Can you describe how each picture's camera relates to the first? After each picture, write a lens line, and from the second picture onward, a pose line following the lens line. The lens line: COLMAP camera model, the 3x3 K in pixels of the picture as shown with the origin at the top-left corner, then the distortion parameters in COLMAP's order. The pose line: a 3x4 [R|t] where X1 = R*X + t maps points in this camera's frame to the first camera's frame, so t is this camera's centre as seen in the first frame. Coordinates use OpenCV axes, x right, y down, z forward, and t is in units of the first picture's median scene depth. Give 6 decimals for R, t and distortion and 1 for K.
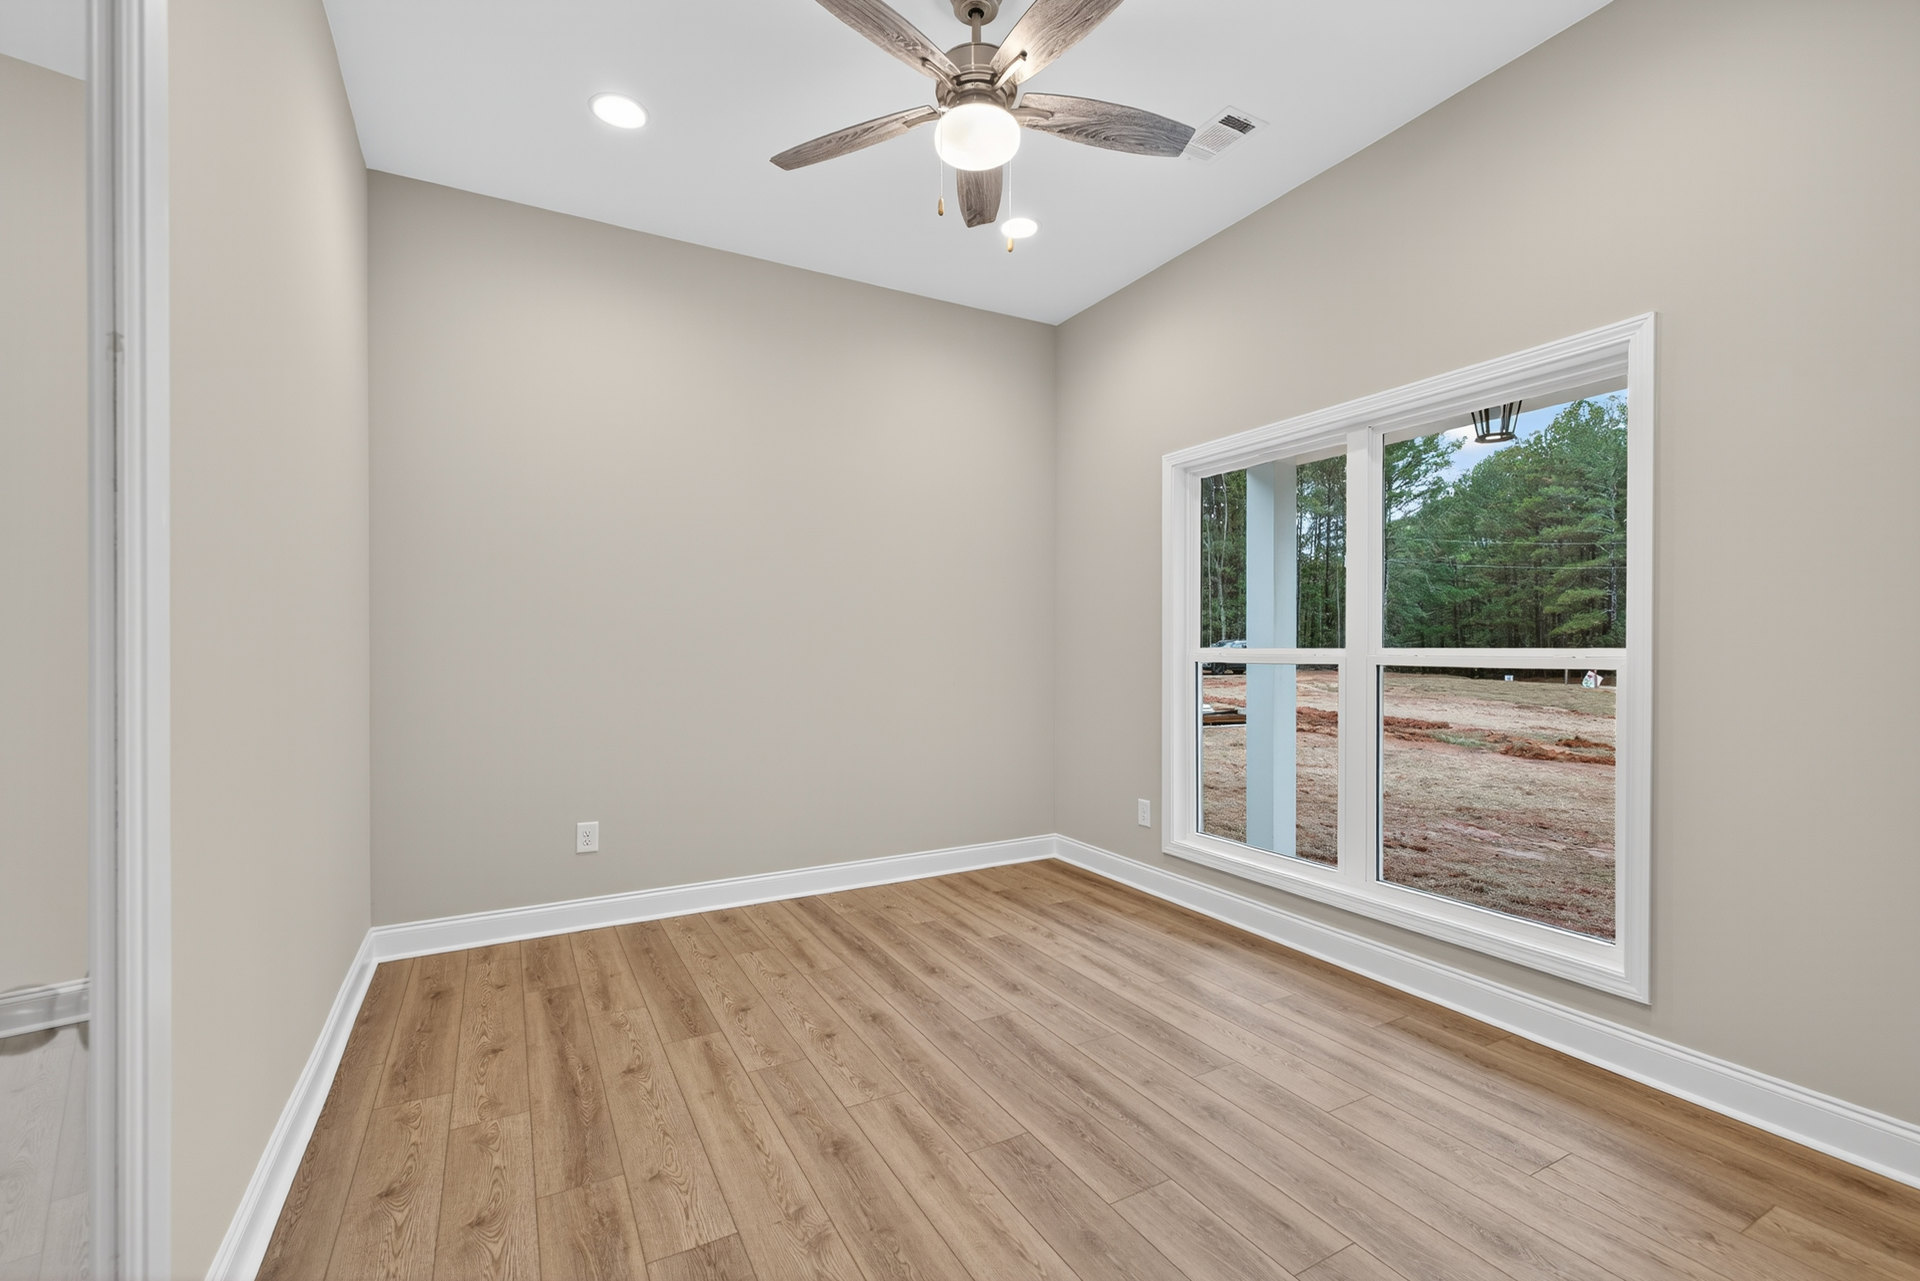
lens RADIAL K [[791.2, 0, 956.8], [0, 791.2, 650.8], [0, 0, 1]] dist [0.010290, -0.002354]
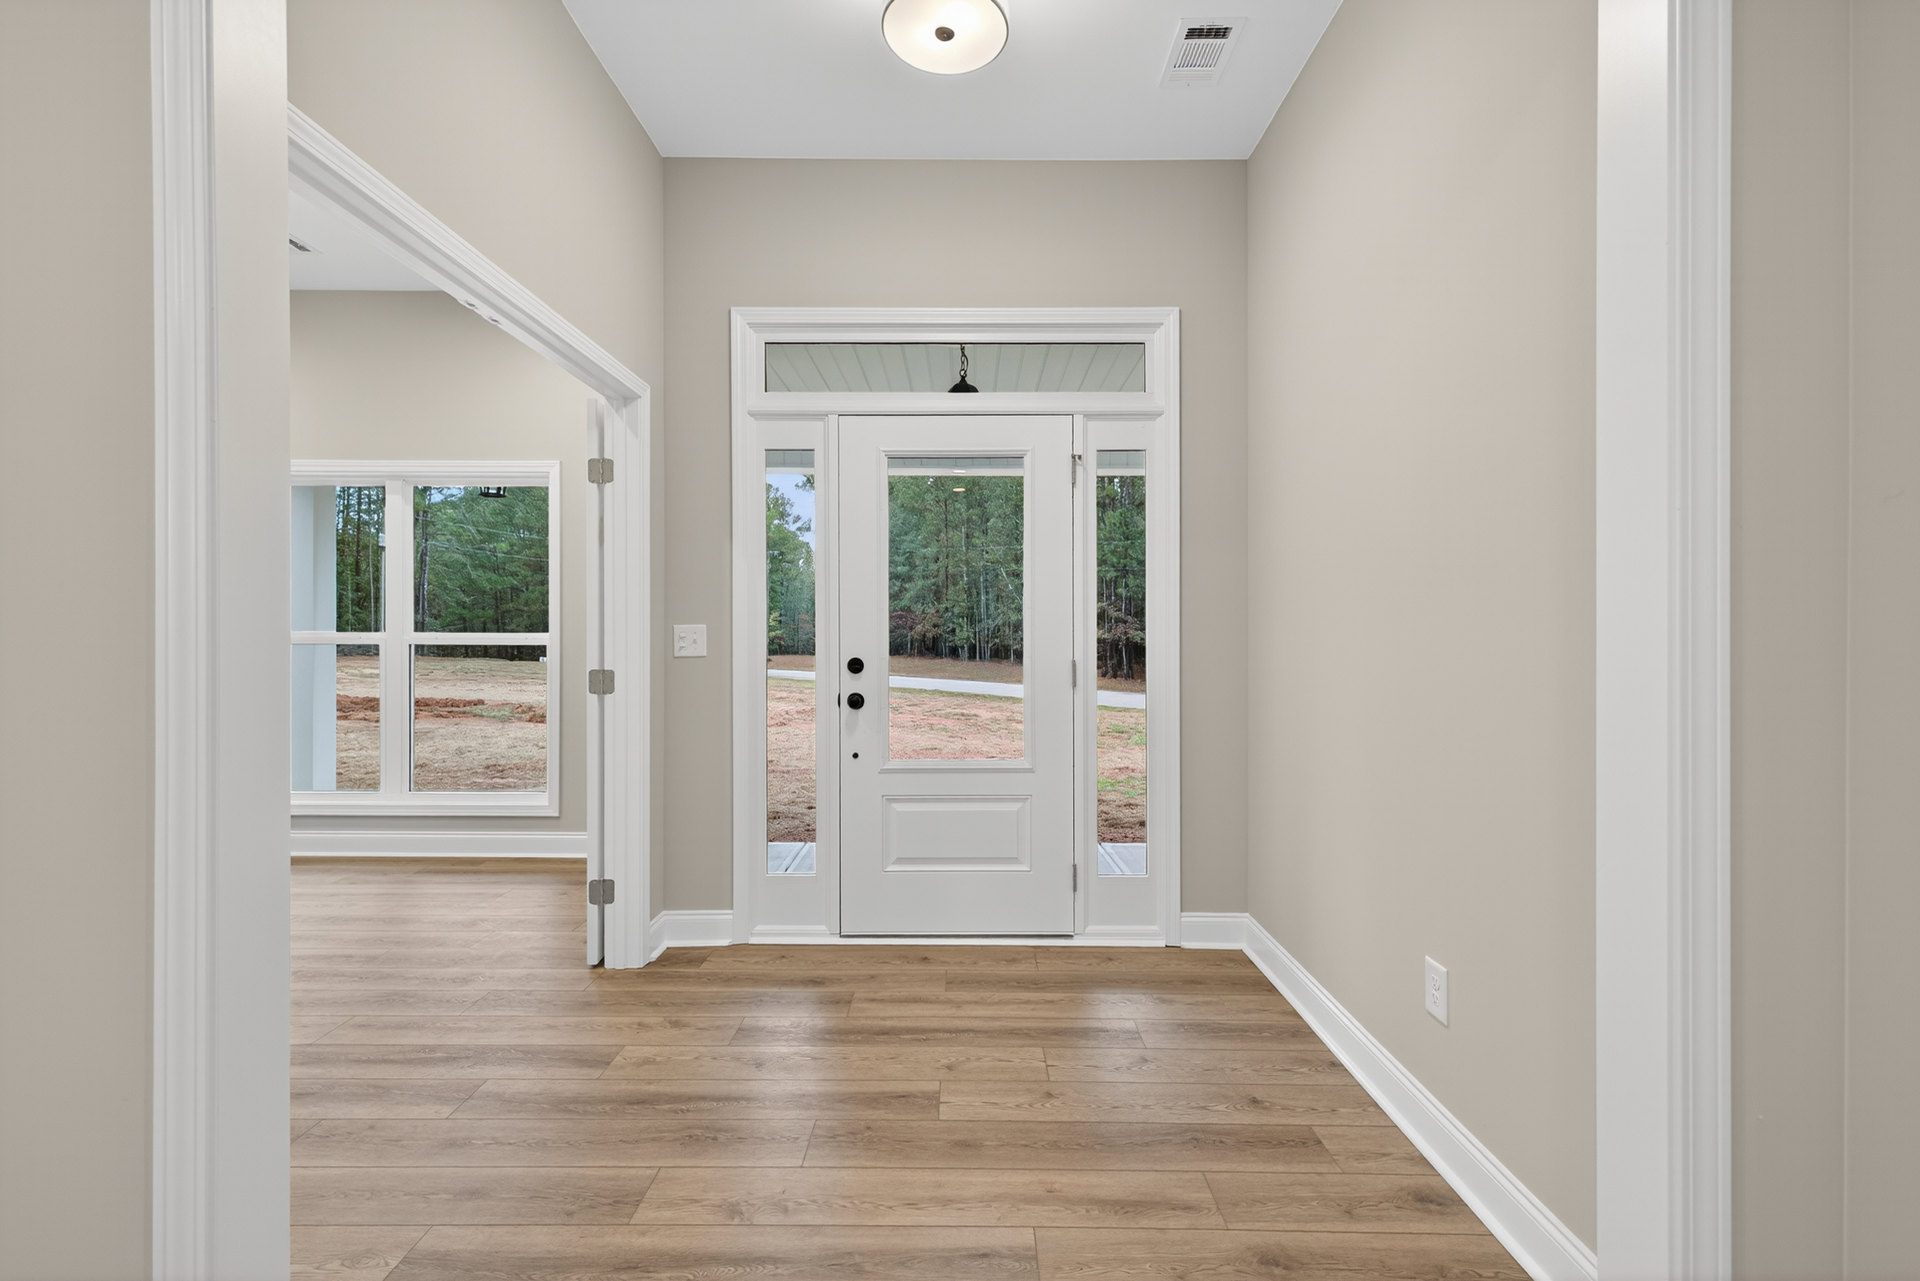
lens RADIAL K [[791.2, 0, 949.7], [0, 791.2, 637.3], [0, 0, 1]] dist [0.010290, -0.002354]
pose [[0.473416, -0.001868, 0.880837, -0.081933], [-0.000835, 0.999996, 0.002570, 0.000203], [-0.880839, -0.001952, 0.473413, -0.161705]]
